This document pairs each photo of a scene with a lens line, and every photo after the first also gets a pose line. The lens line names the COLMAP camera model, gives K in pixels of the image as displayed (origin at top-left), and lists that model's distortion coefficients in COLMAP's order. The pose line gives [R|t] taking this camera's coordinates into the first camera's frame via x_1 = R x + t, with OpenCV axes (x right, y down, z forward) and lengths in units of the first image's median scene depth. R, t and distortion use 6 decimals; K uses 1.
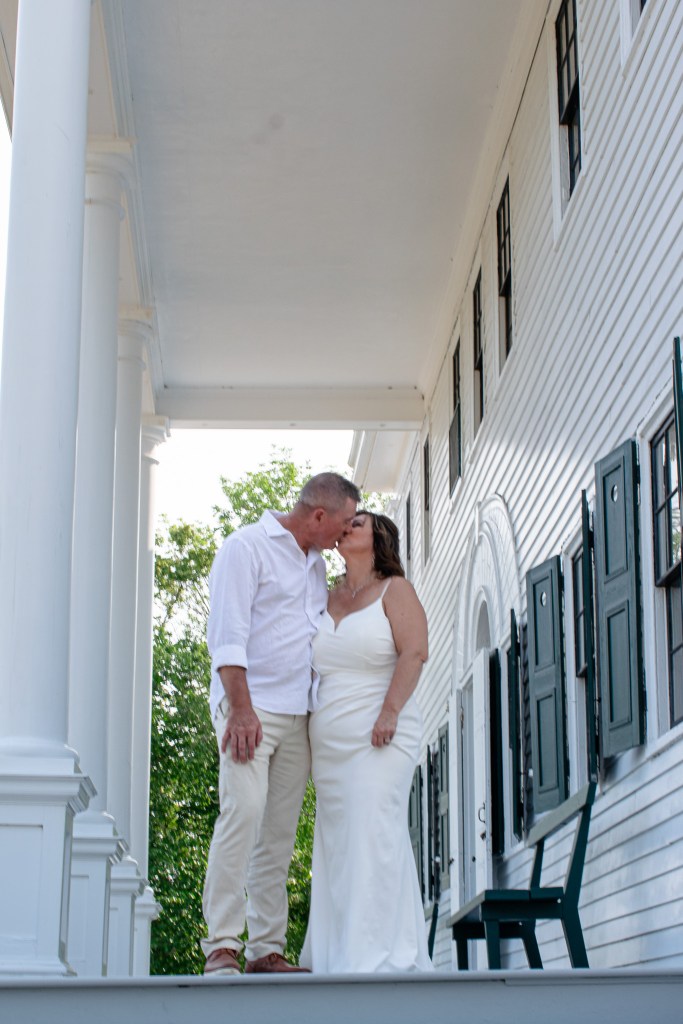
lens RADIAL K [[2102.1, 0, 345.3], [0, 2102.1, 512.1], [0, 0, 1]] dist [-0.034633, 0.000000]
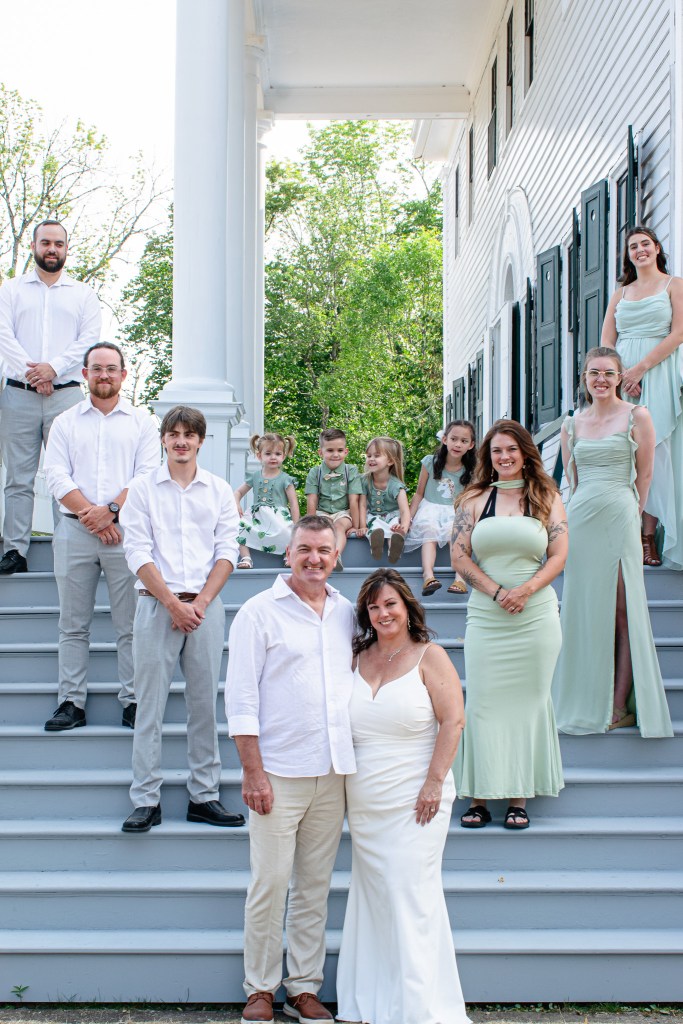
lens RADIAL K [[2102.1, 0, 341.2], [0, 2102.1, 512.2], [0, 0, 1]] dist [-0.034633, 0.000000]
pose [[0.999609, 0.006059, -0.027304, -0.005779], [-0.000186, 0.977671, 0.210141, -0.086971], [0.027968, -0.210054, 0.977290, -0.375025]]
